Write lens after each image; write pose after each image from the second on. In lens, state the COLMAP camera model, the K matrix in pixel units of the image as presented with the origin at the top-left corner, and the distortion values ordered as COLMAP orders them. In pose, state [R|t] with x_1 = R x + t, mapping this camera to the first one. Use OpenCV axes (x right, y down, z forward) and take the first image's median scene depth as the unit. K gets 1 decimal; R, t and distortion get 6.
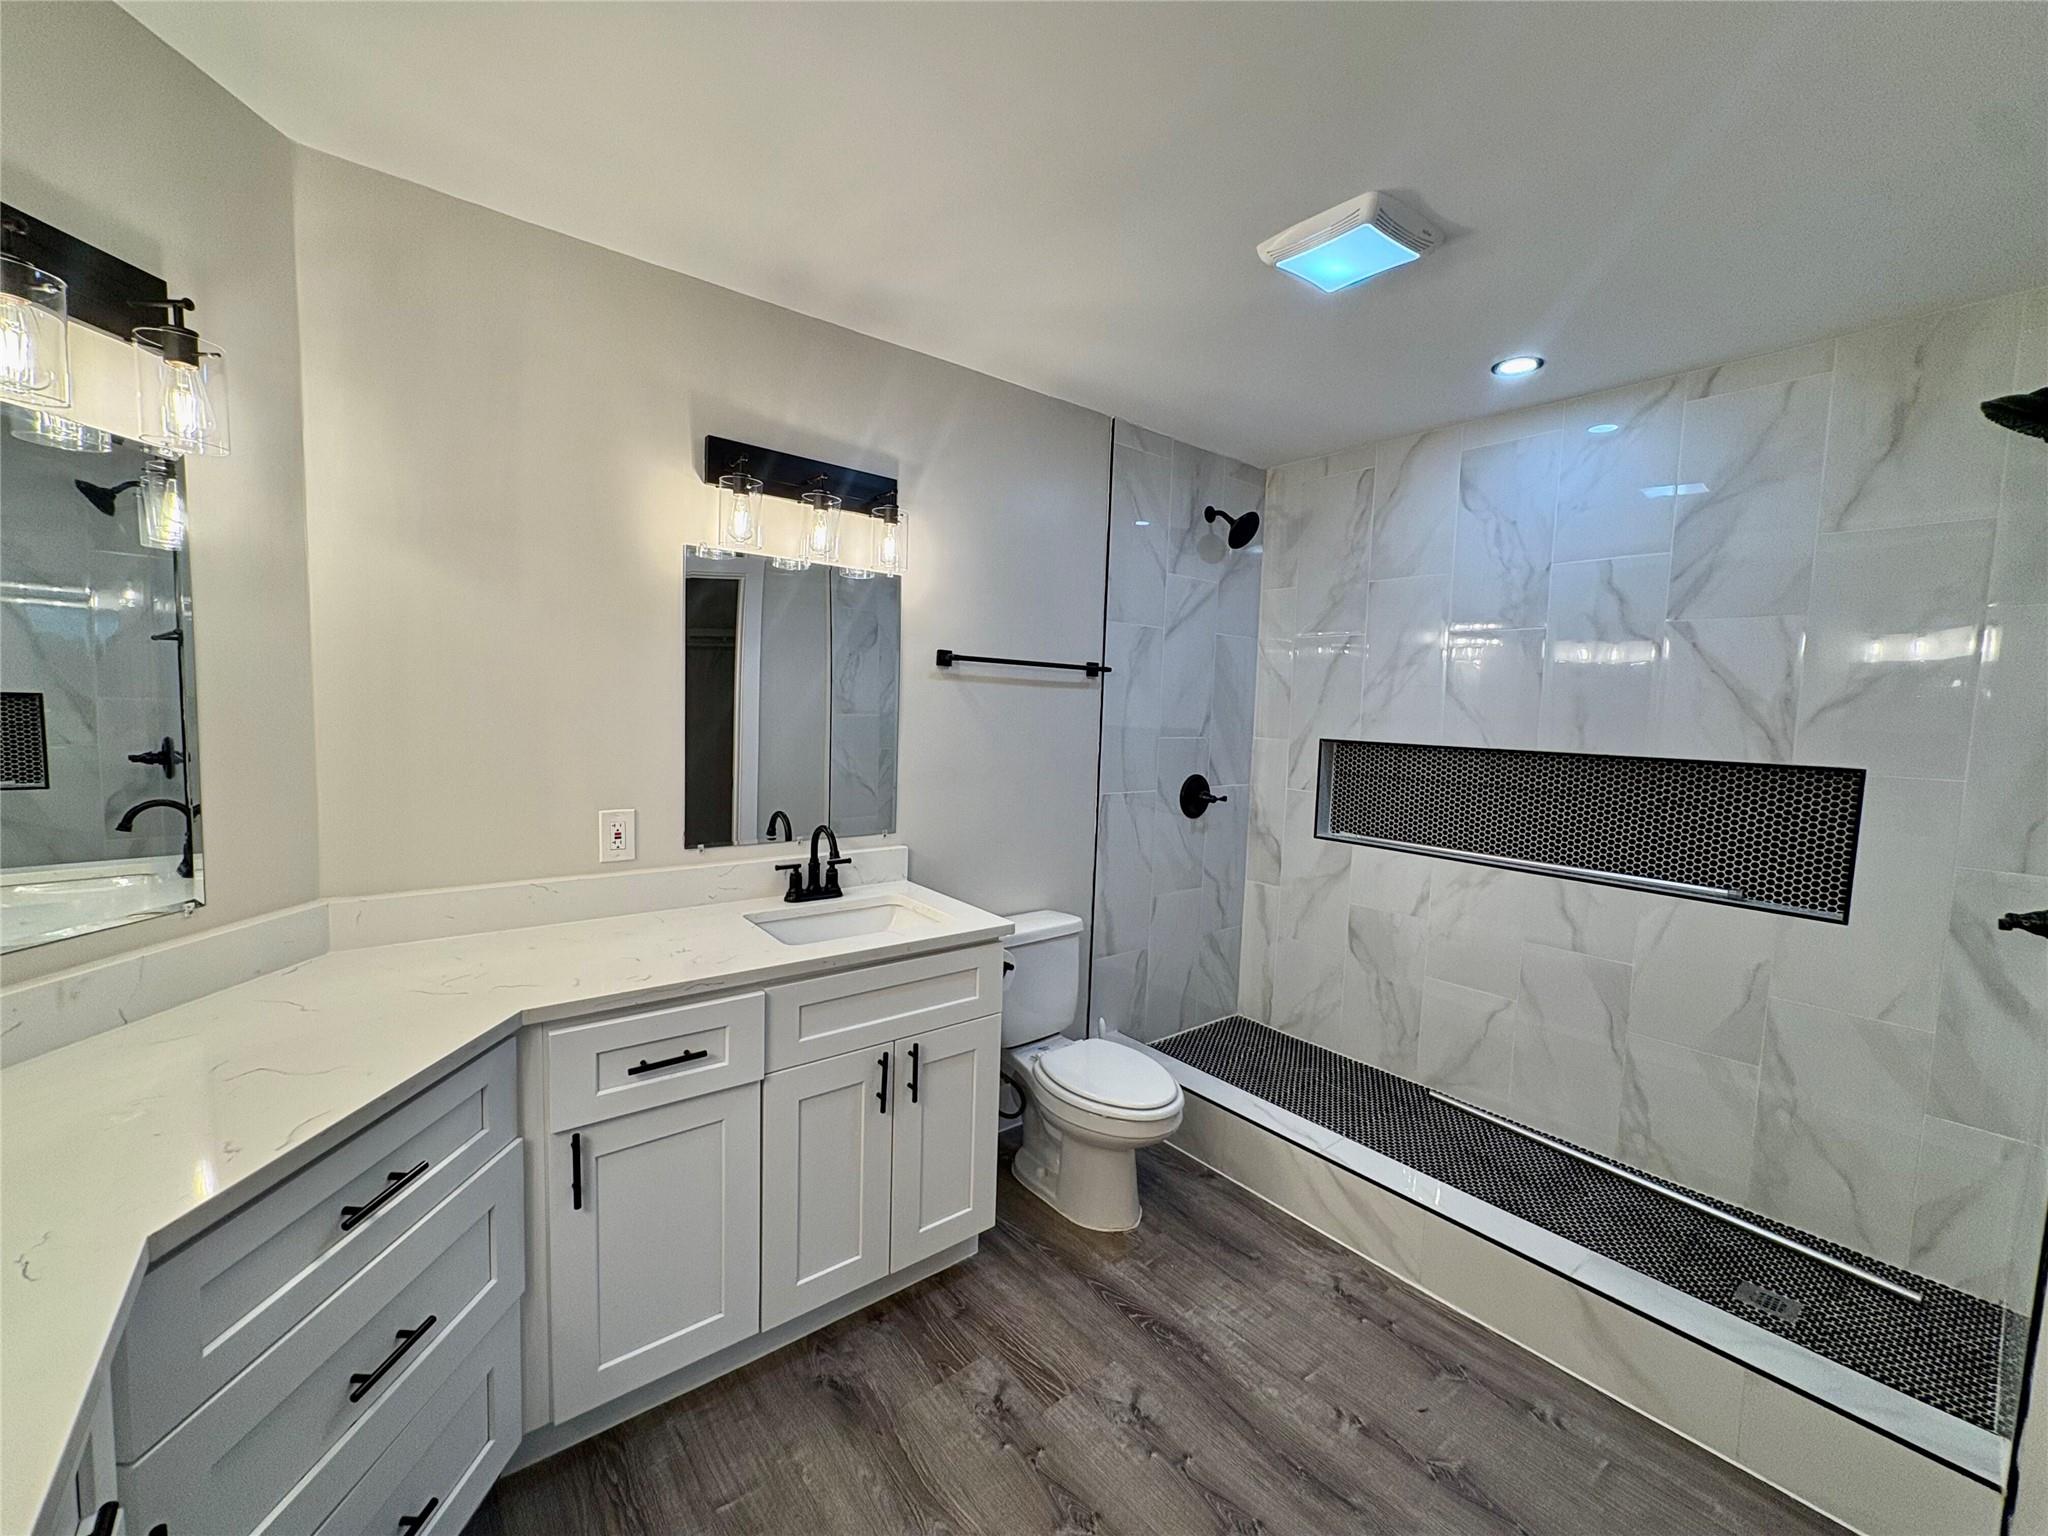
lens RADIAL K [[818.3, 0, 1024.0], [0, 818.3, 768.0], [0, 0, 1]] dist [0.000297, 0.000109]
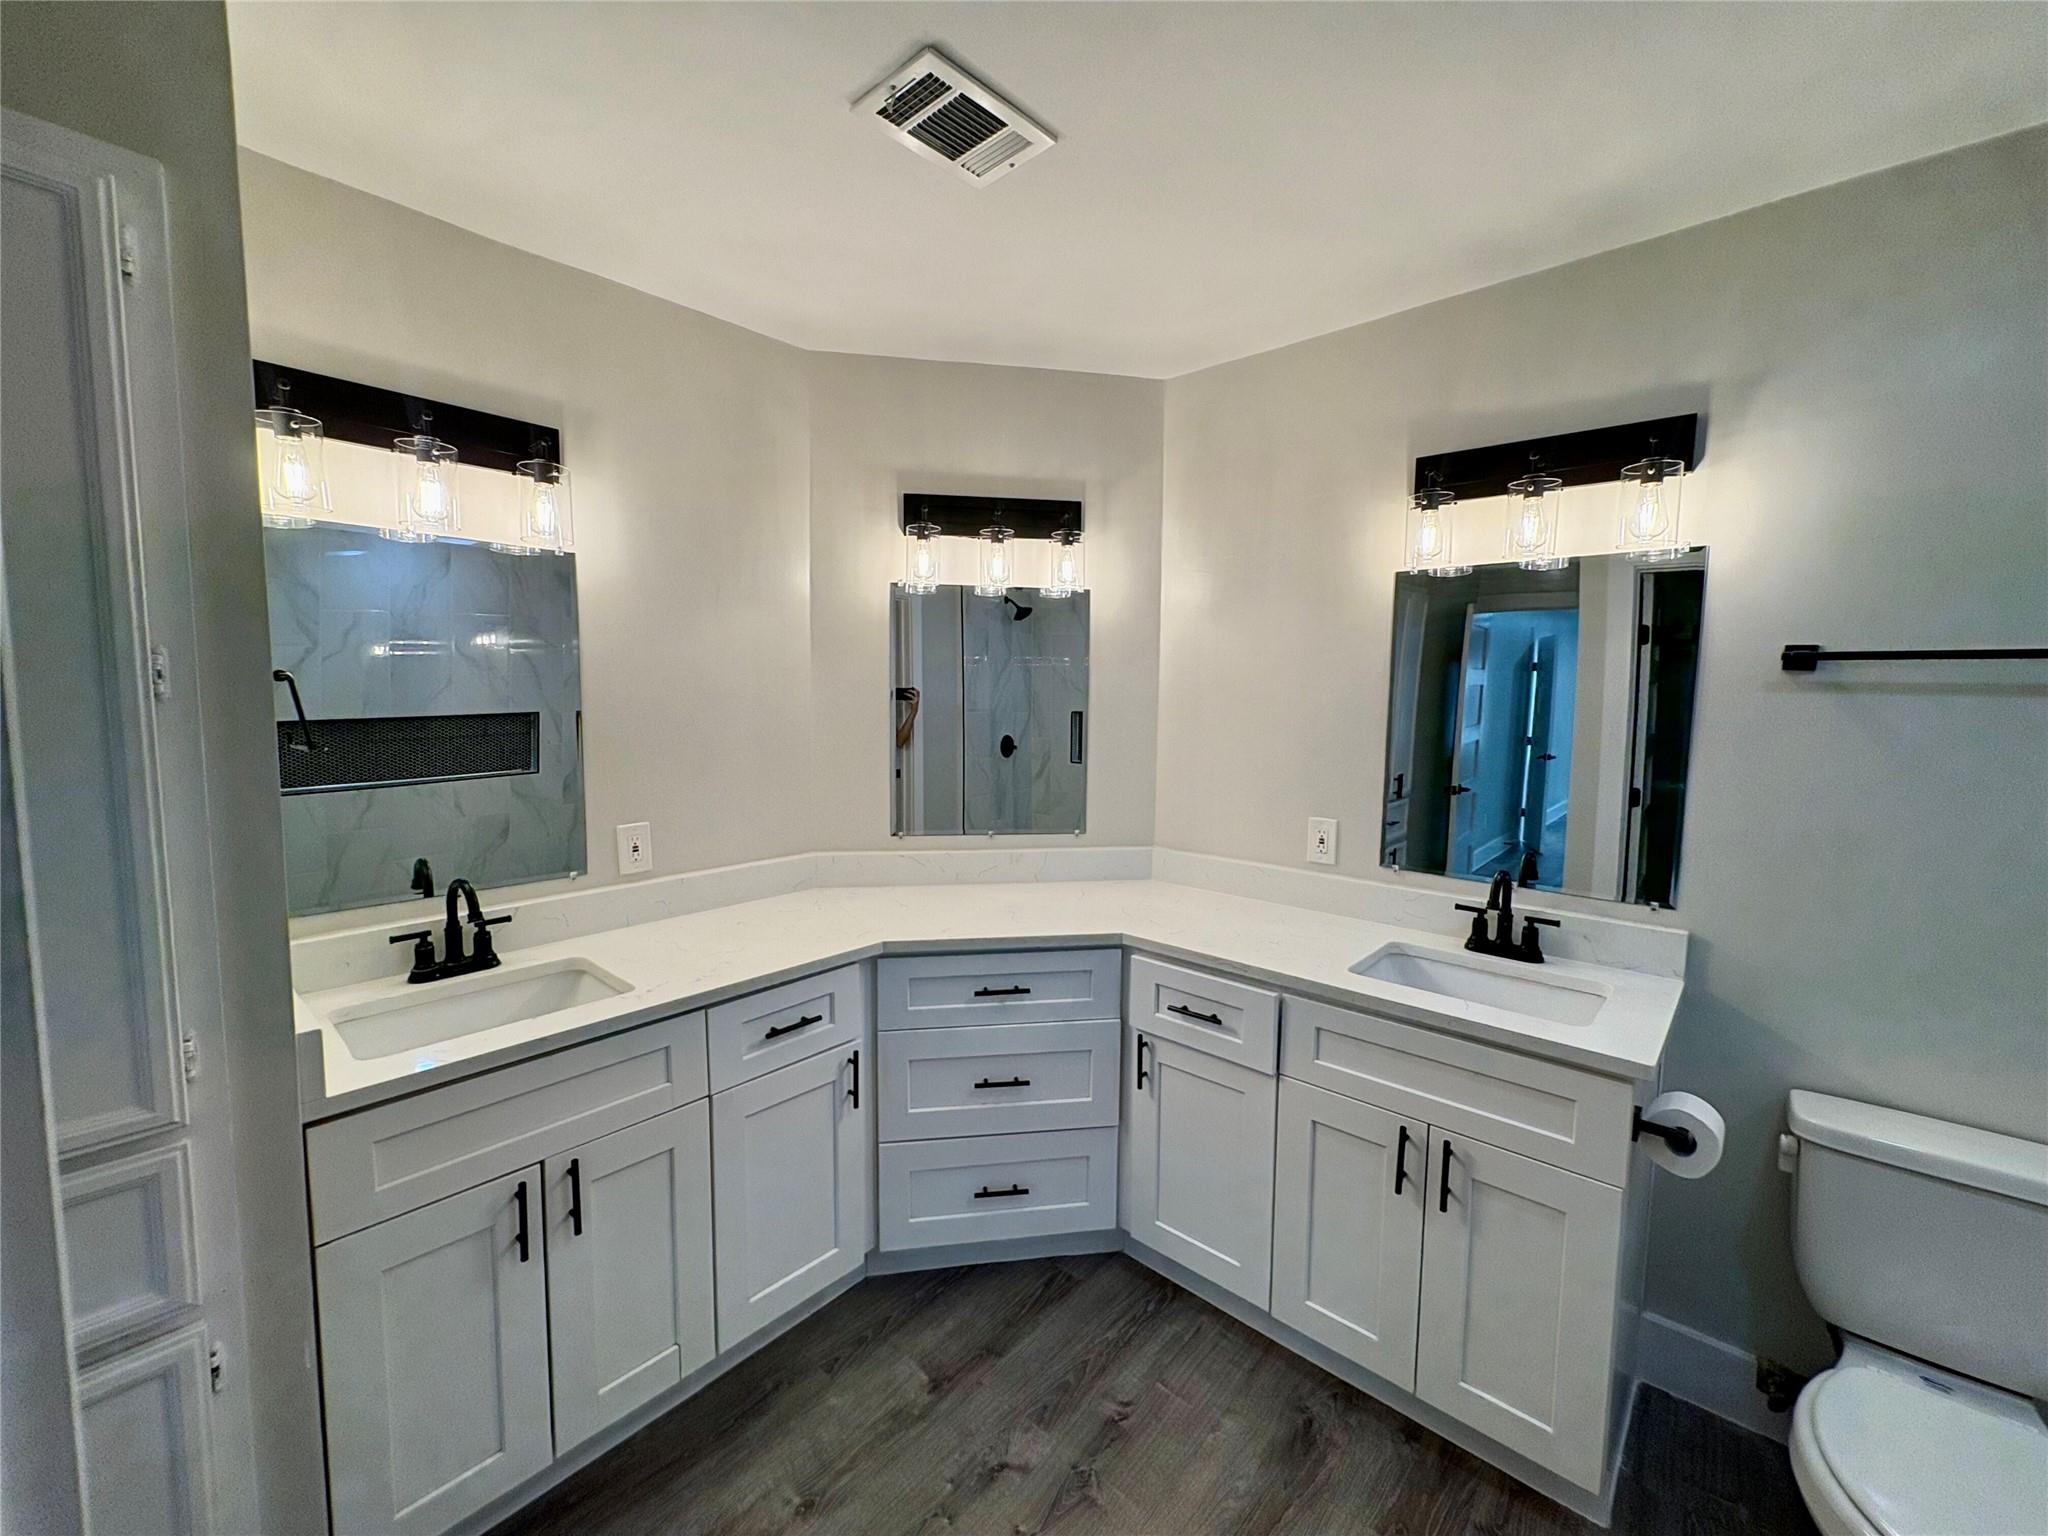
lens RADIAL K [[818.3, 0, 1024.0], [0, 818.3, 768.0], [0, 0, 1]] dist [0.000297, 0.000109]
pose [[0.159613, 0.057723, -0.985491, 0.598266], [-0.084356, 0.995435, 0.044642, -0.037566], [0.983569, 0.076007, 0.163754, 0.426279]]
